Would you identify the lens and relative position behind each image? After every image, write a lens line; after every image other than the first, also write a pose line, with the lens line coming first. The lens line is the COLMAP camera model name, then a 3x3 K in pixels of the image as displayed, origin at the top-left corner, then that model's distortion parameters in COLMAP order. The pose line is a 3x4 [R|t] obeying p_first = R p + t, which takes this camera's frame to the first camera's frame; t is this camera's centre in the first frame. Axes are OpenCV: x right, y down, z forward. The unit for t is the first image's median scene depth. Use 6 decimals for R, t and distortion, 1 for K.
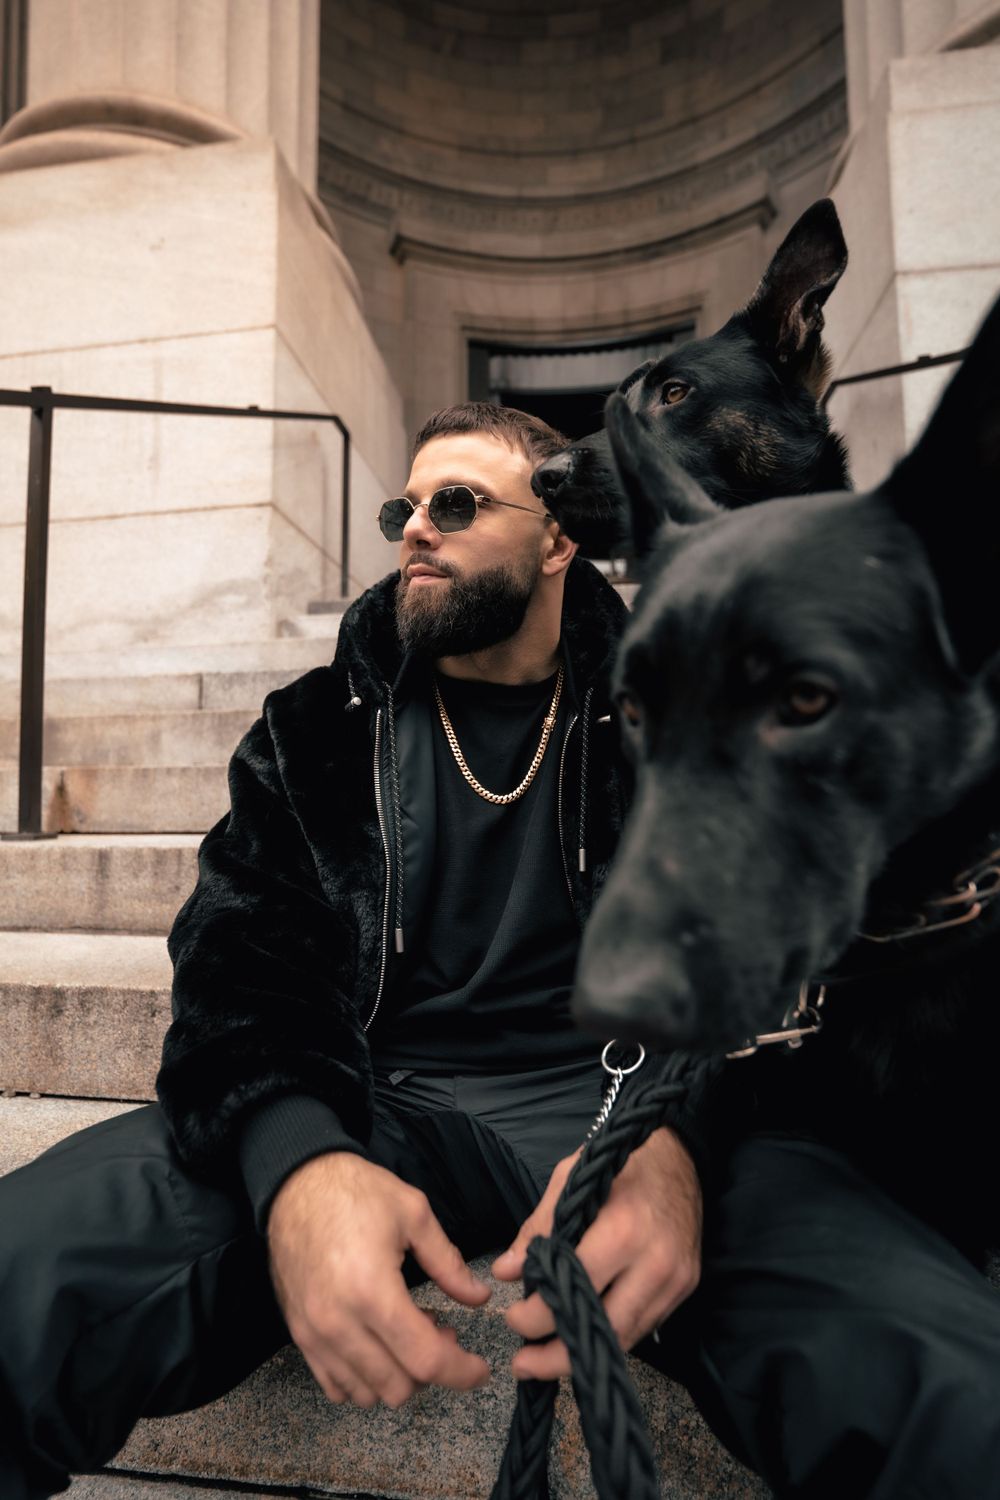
lens RADIAL K [[756.0, 0, 500.9], [0, 756.0, 731.5], [0, 0, 1]] dist [-0.026788, 0.026836]
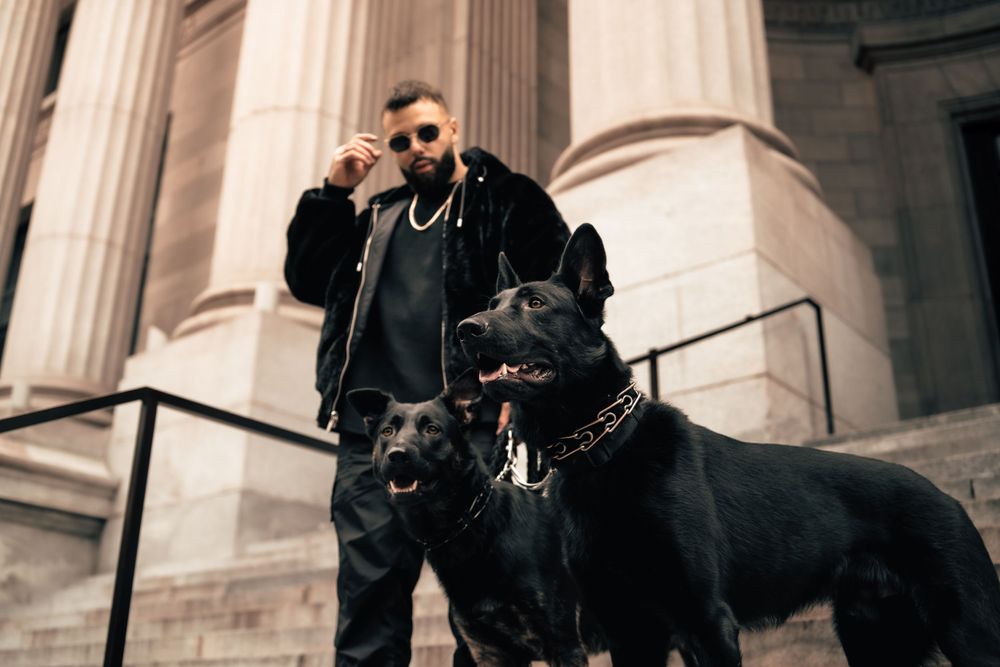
lens RADIAL K [[1023.0, 0, 500.0], [0, 1023.0, 333.5], [0, 0, 1]] dist [-0.051742, -0.000642]
pose [[0.846057, -0.179115, -0.502100, 0.213369], [0.025460, 0.954366, -0.297552, 0.155315], [0.532483, 0.238962, 0.812009, -0.726316]]
